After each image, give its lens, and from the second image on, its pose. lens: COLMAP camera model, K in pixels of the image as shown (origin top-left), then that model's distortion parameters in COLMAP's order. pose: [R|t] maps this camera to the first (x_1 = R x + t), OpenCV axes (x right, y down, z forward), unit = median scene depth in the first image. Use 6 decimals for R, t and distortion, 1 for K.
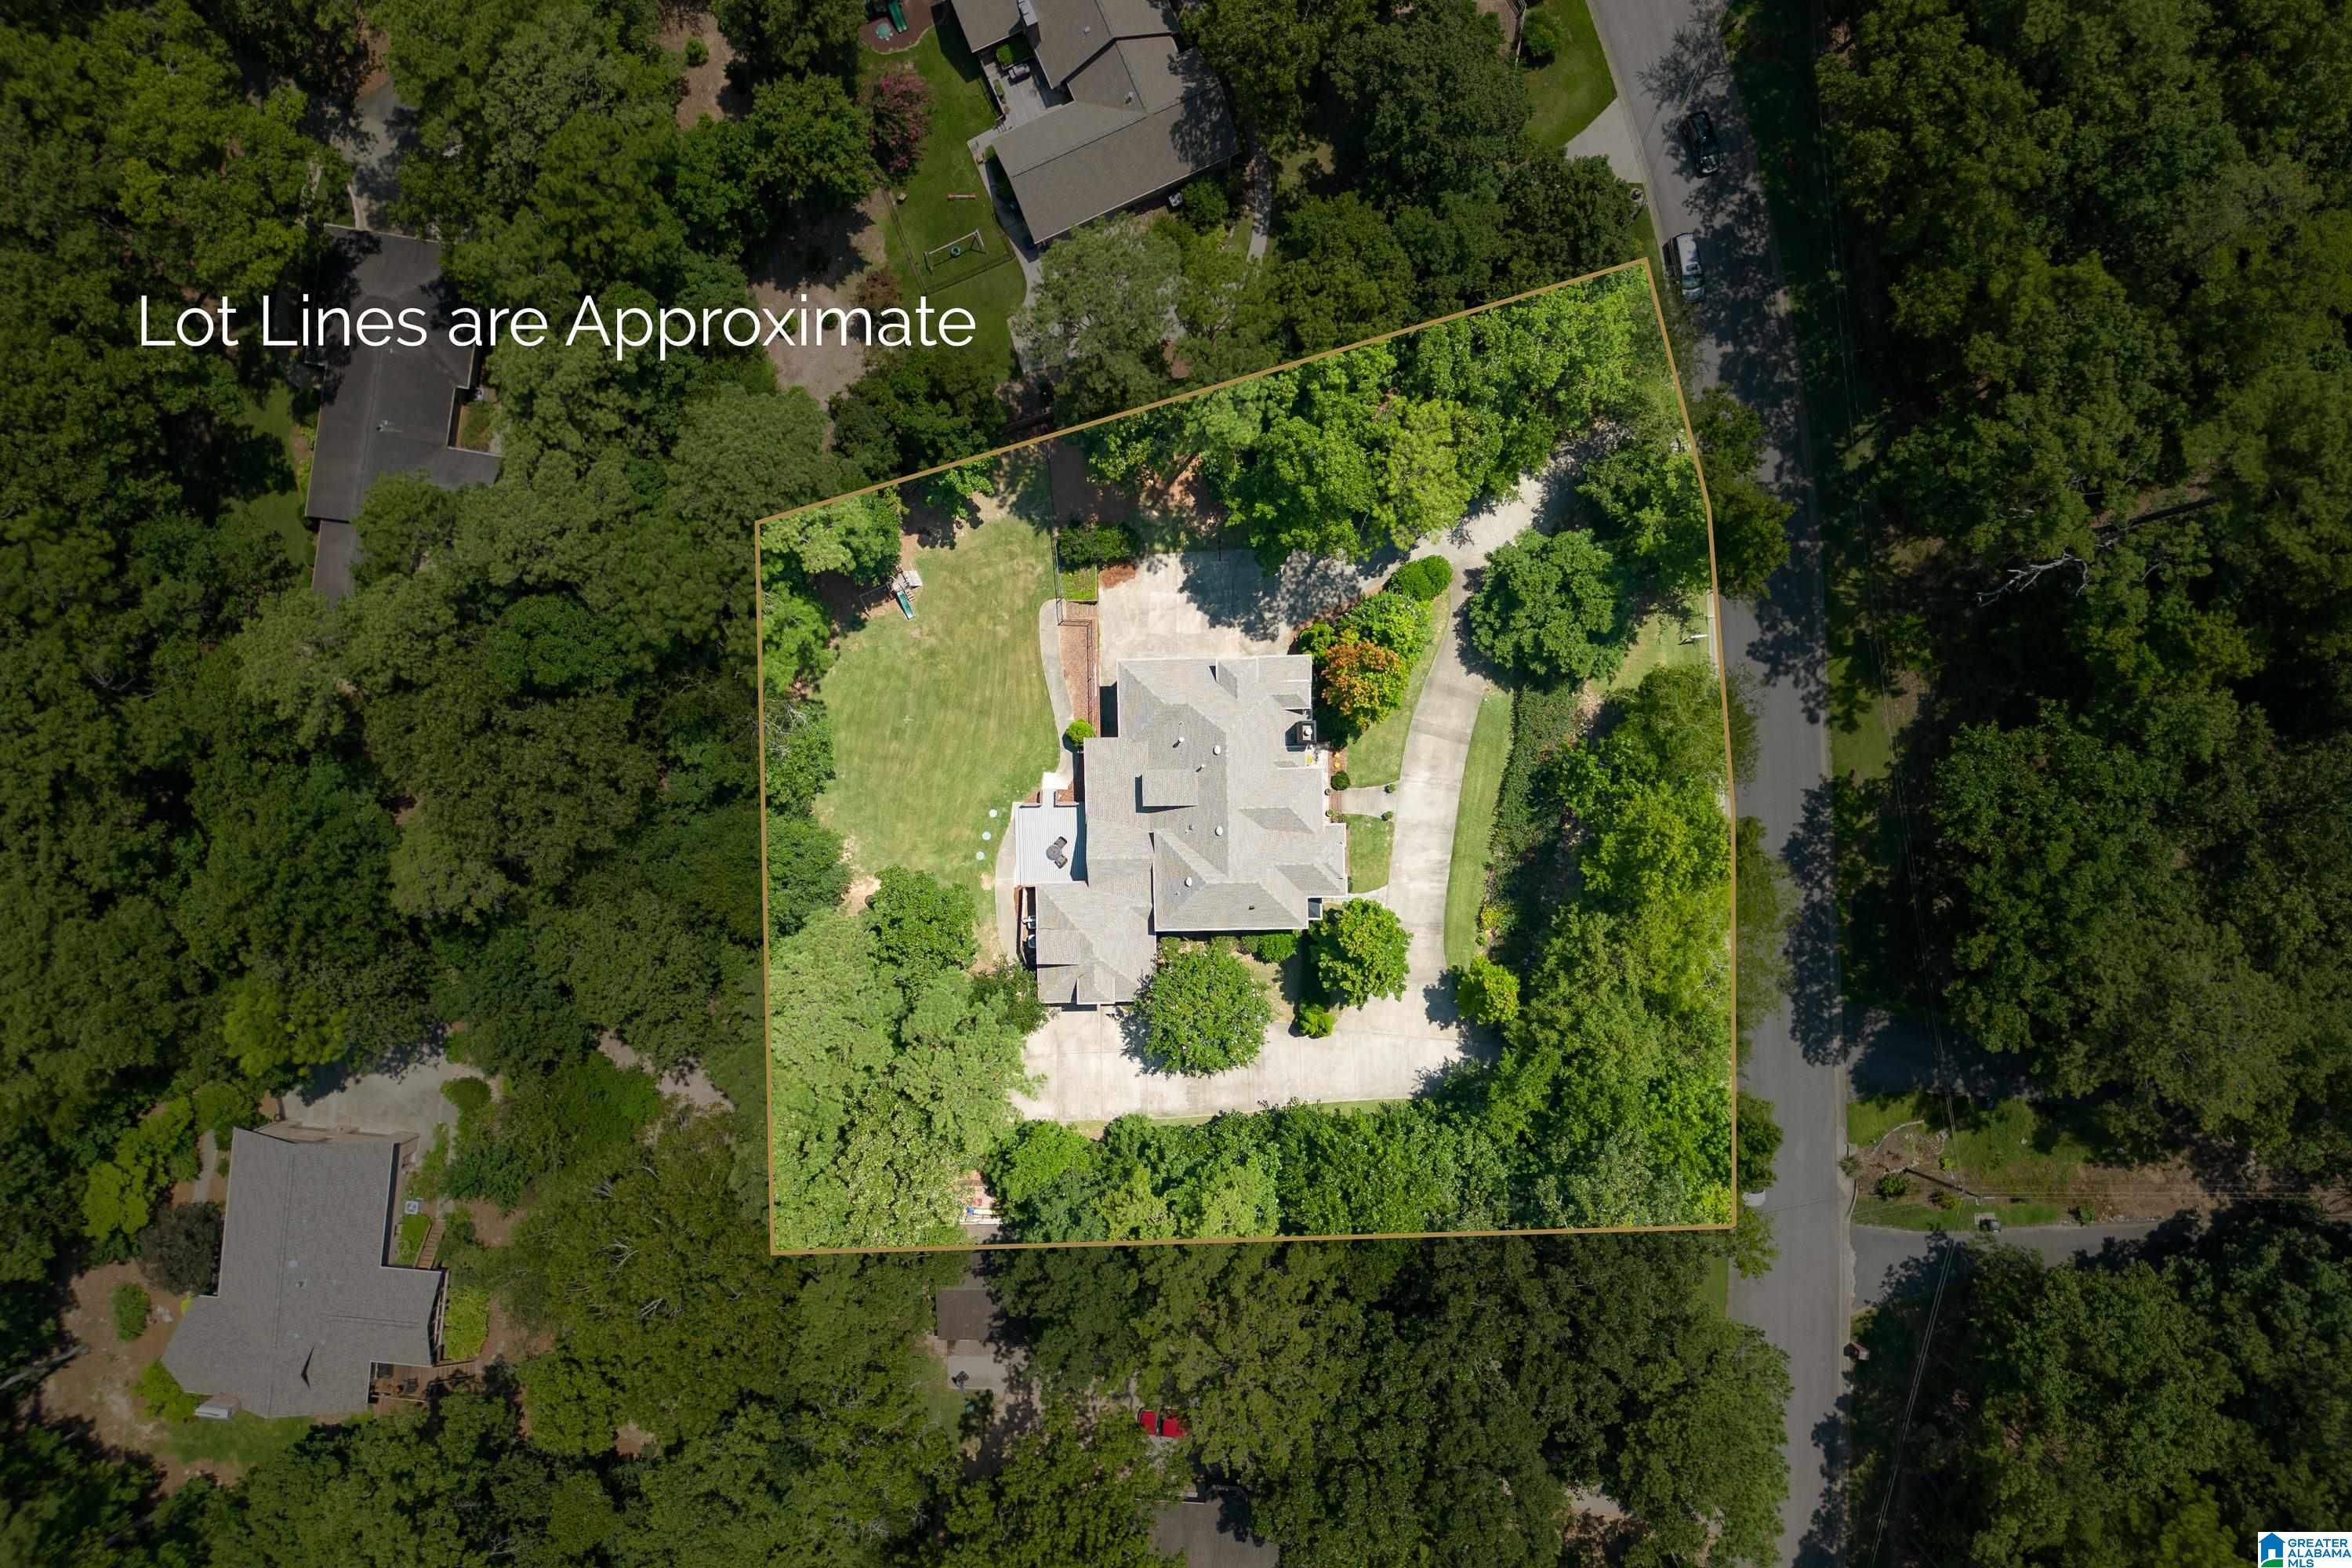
lens RADIAL K [[1649.5, 0, 1166.9], [0, 1649.5, 779.0], [0, 0, 1]] dist [0.106180, -0.137070]
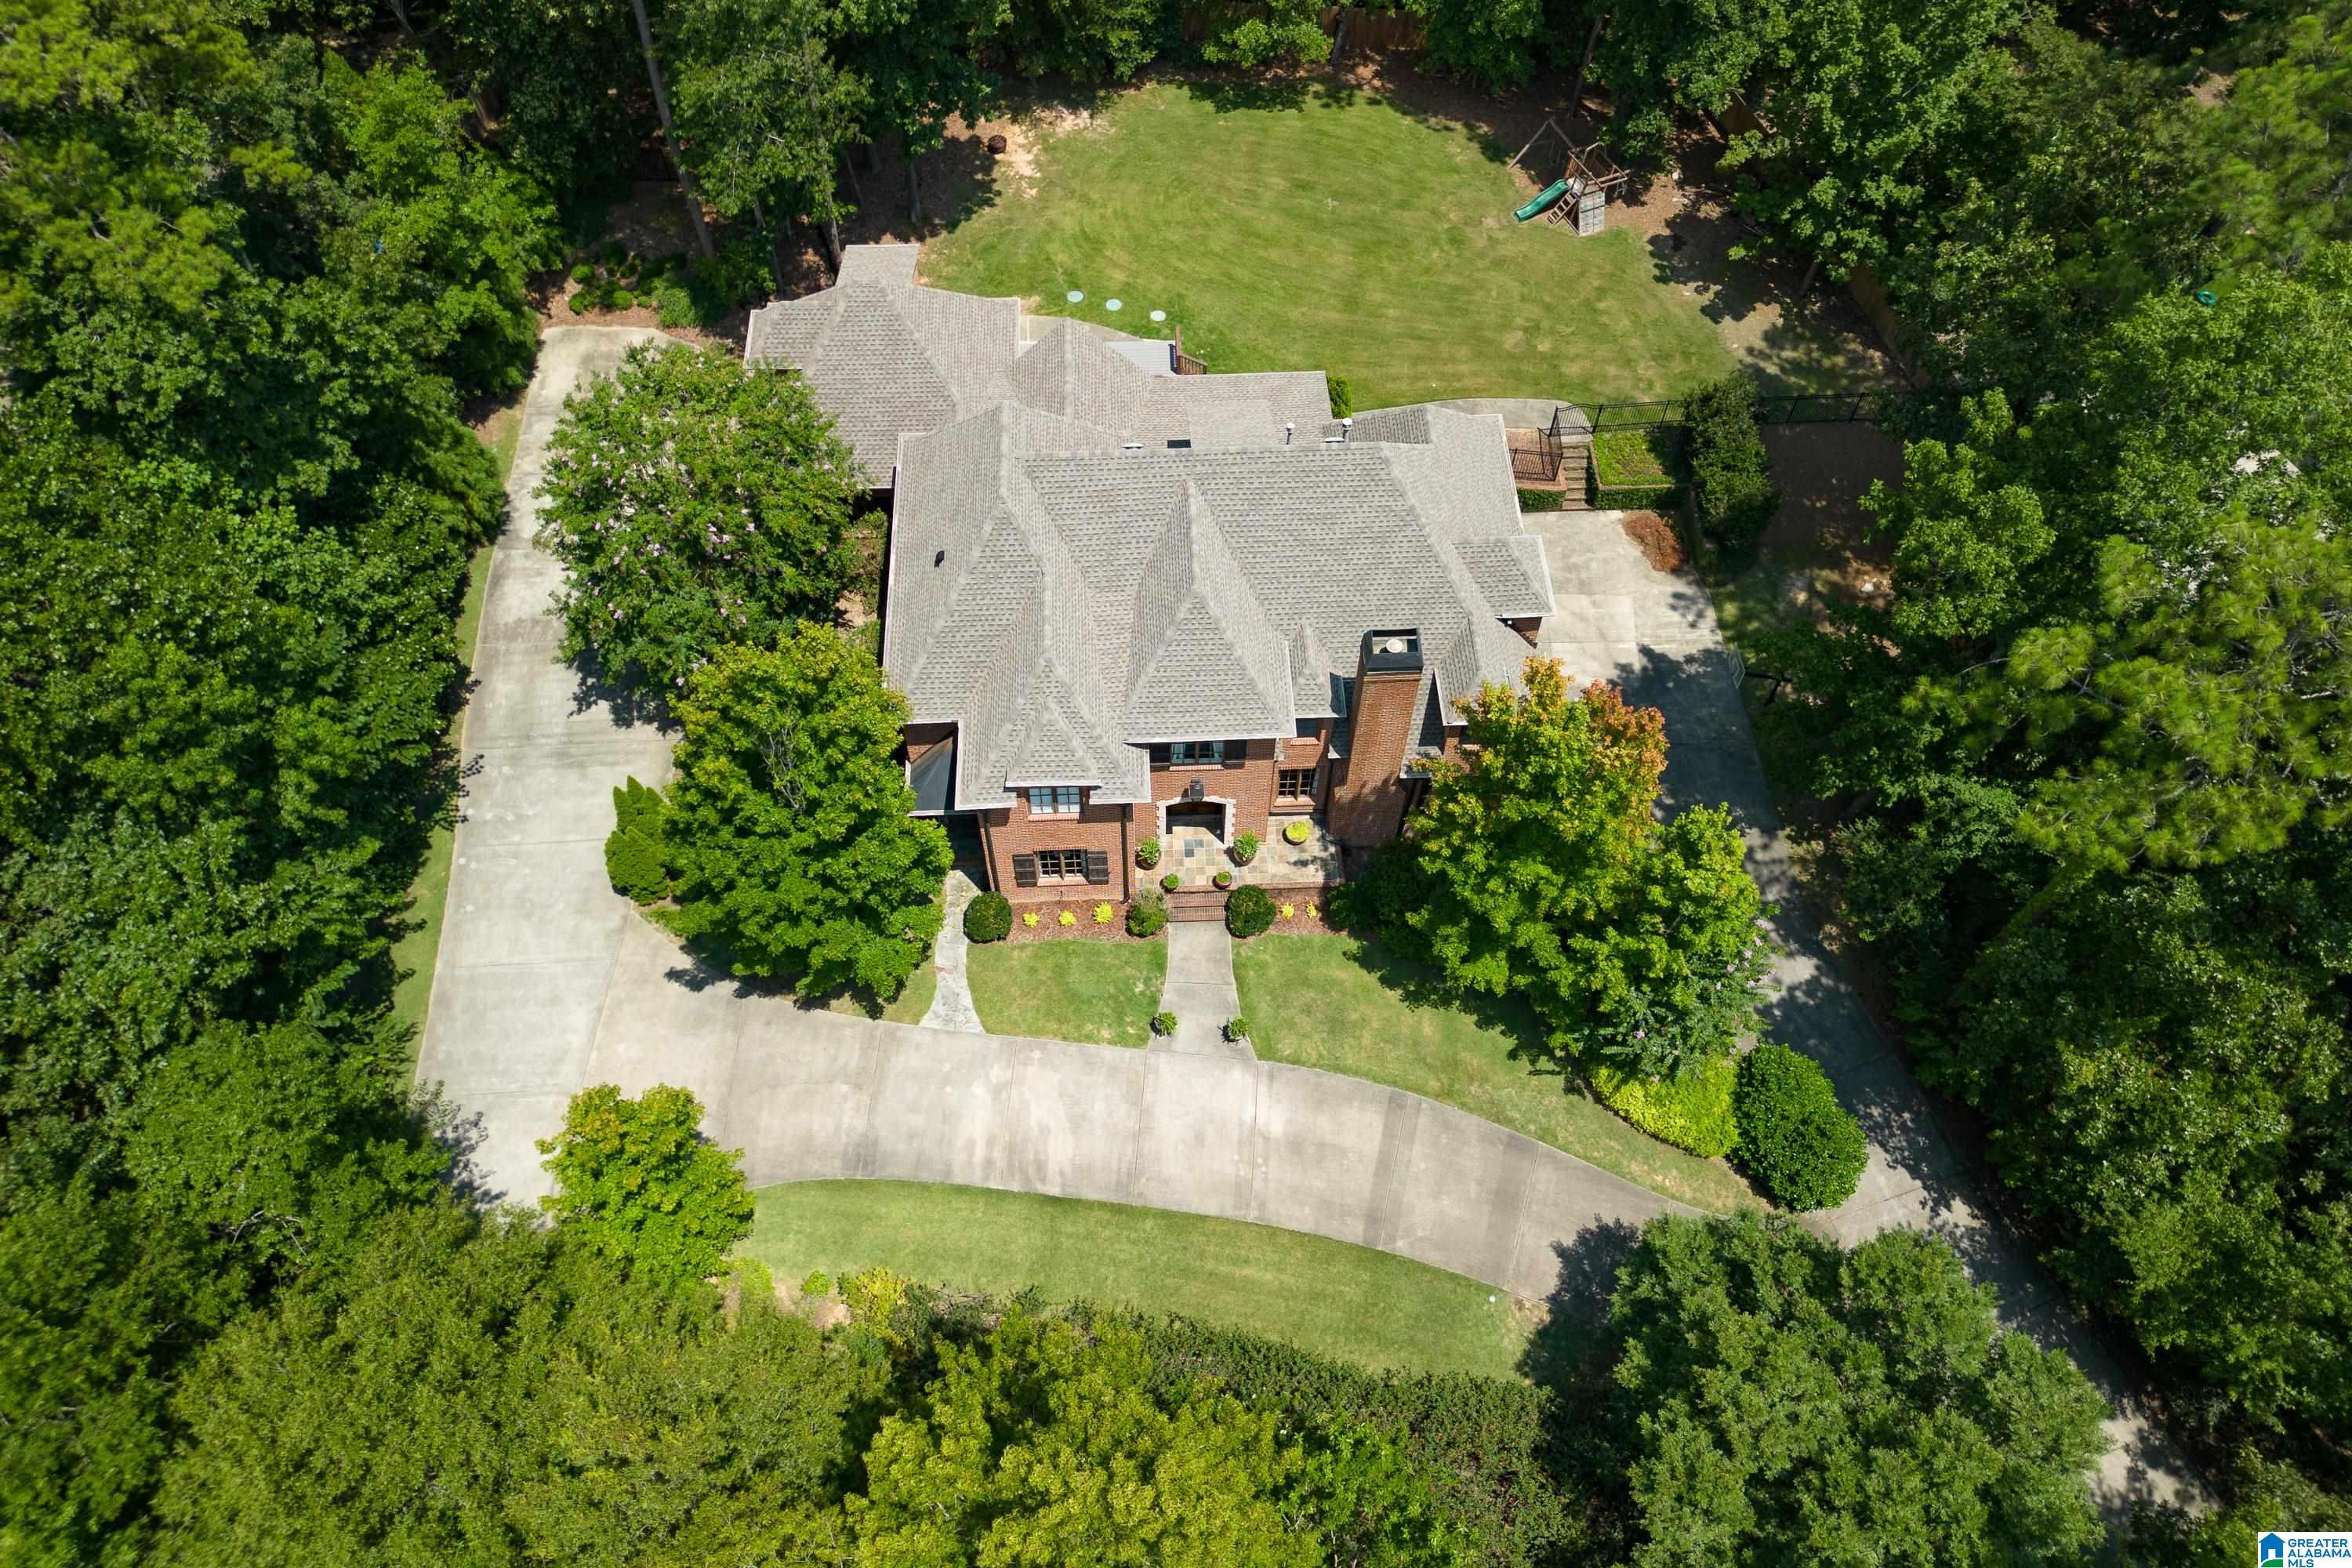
lens RADIAL K [[1675.7, 0, 1176.8], [0, 1675.7, 763.3], [0, 0, 1]] dist [0.029136, -0.003956]
pose [[0.017815, 0.841808, -0.539482, 0.287899], [-0.999738, 0.007254, -0.021696, 0.026928], [-0.014351, 0.539728, 0.841717, 0.630363]]
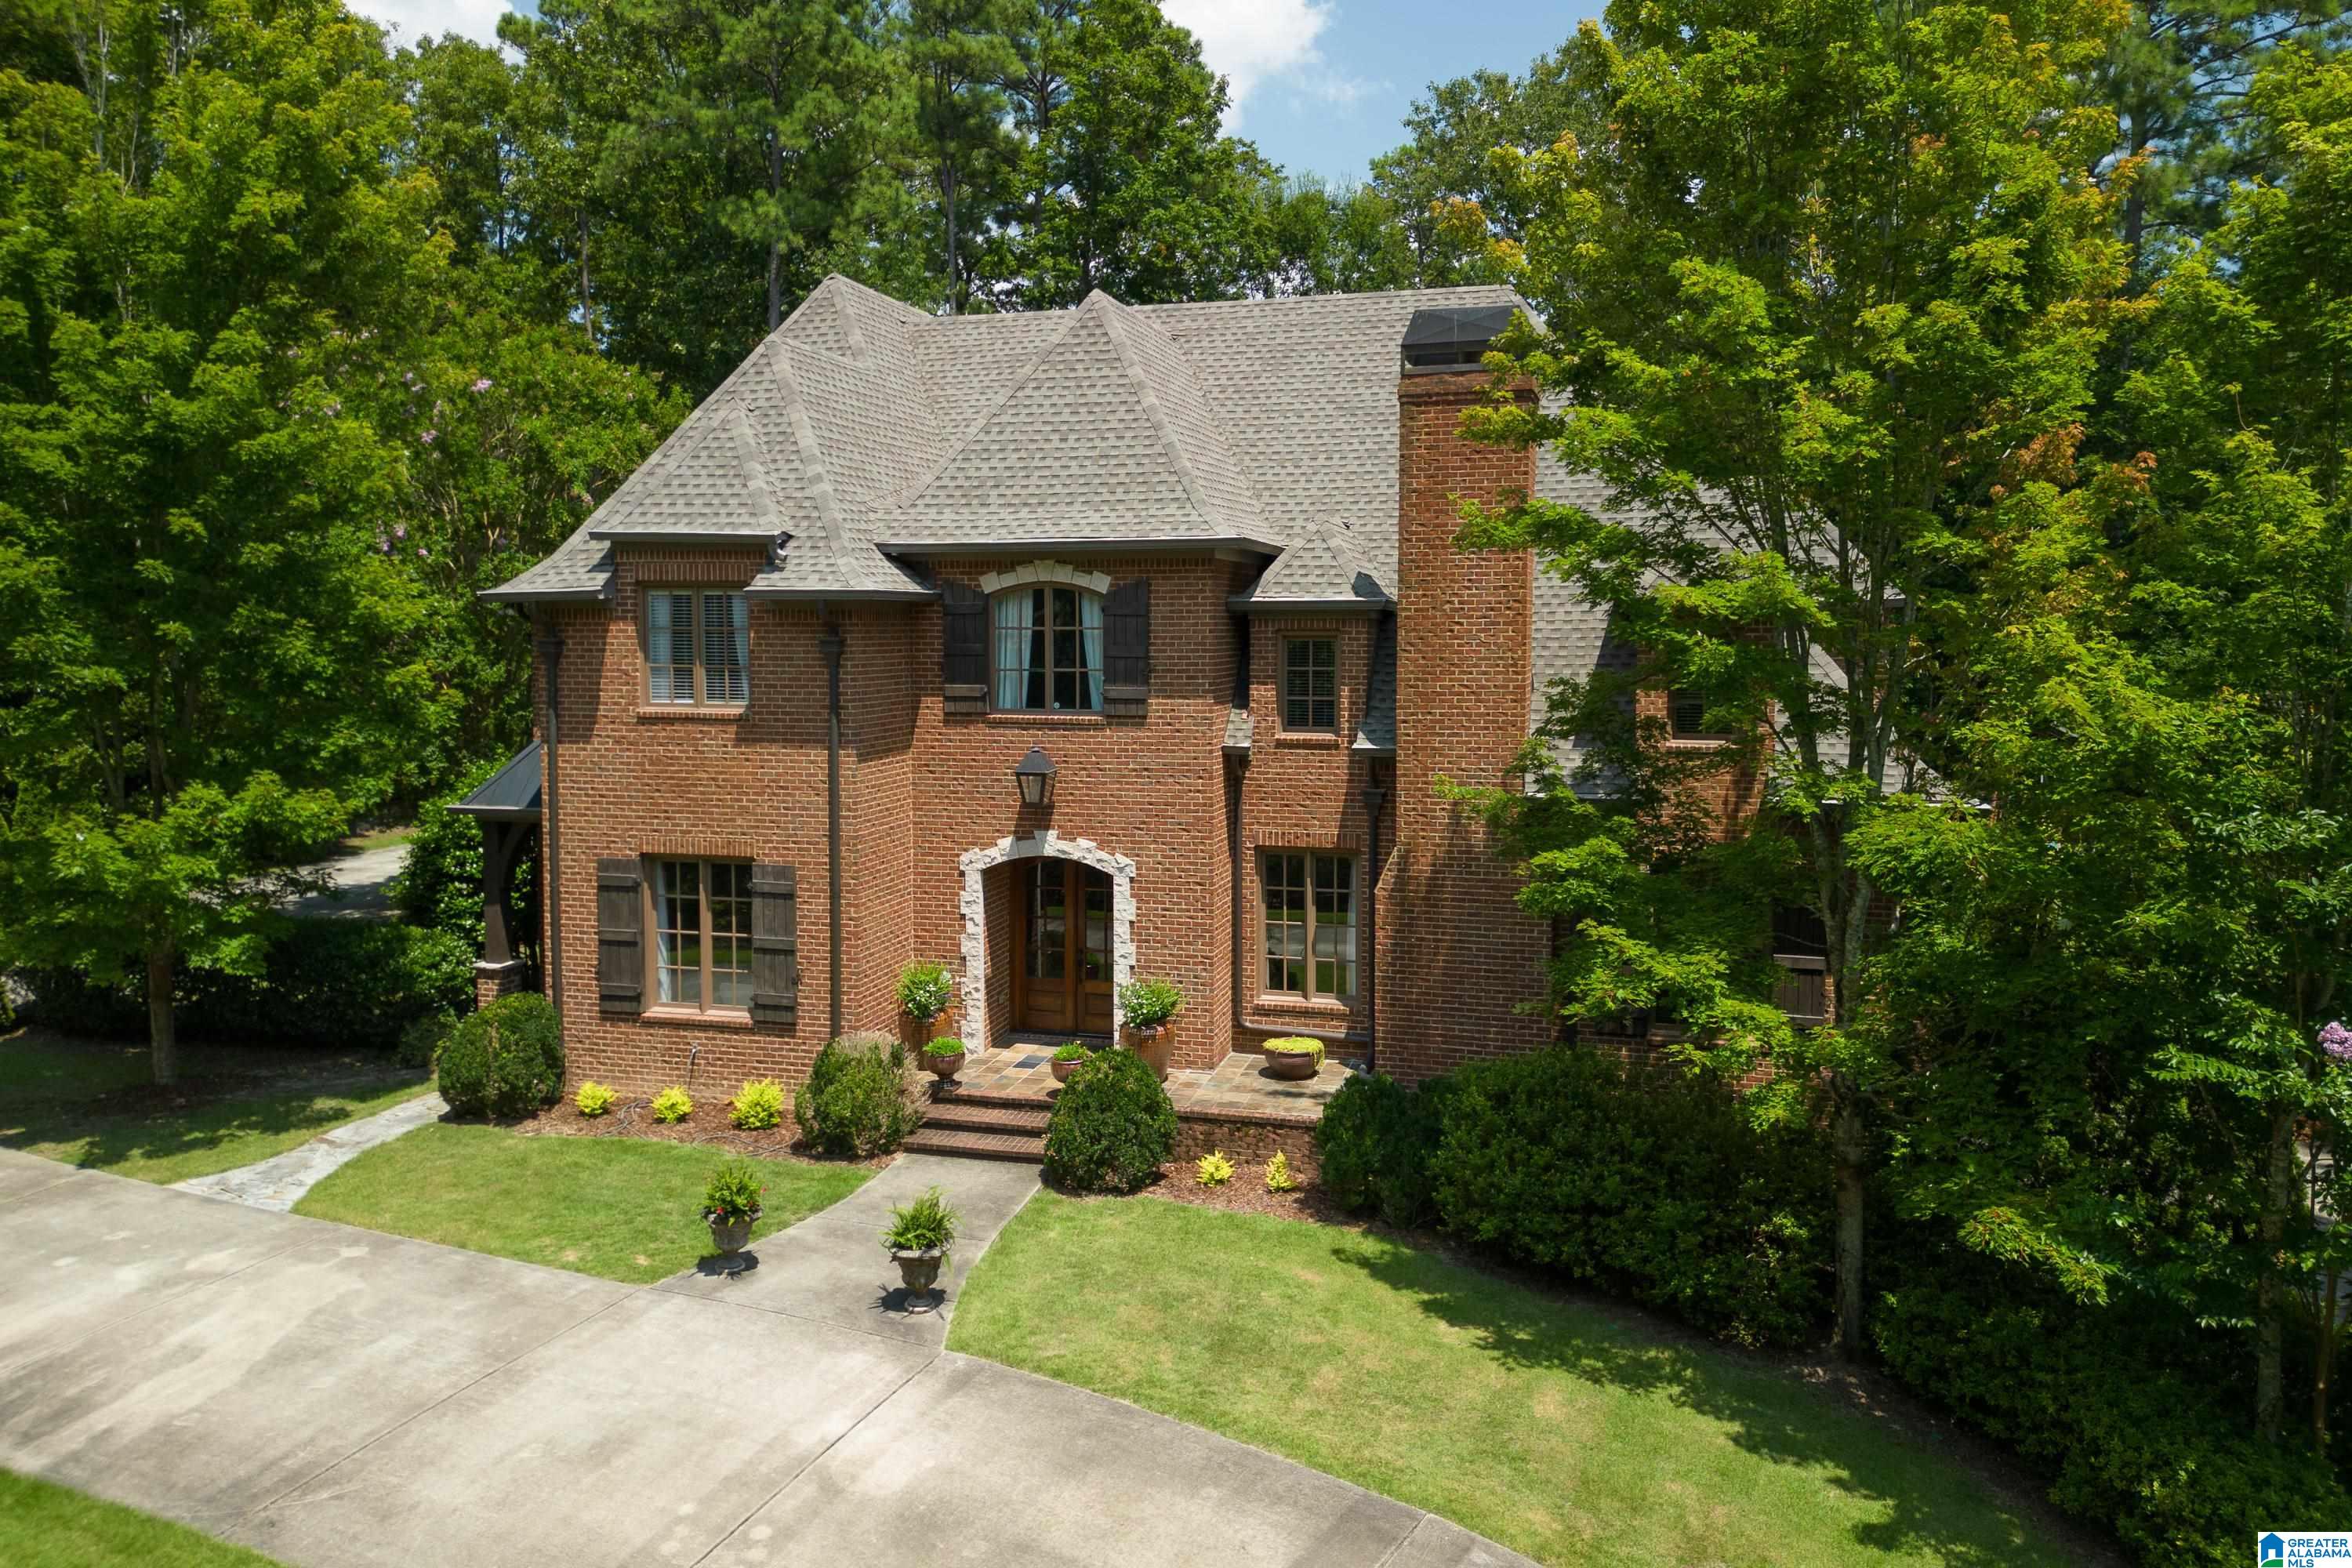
lens RADIAL K [[1687.4, 0, 1191.4], [0, 1687.4, 715.1], [0, 0, 1]] dist [0.031735, -0.039771]
pose [[-0.276917, 0.047386, -0.959725, 0.243368], [-0.960865, -0.021421, 0.276188, -0.046339], [-0.007471, 0.998647, 0.051464, 0.938562]]
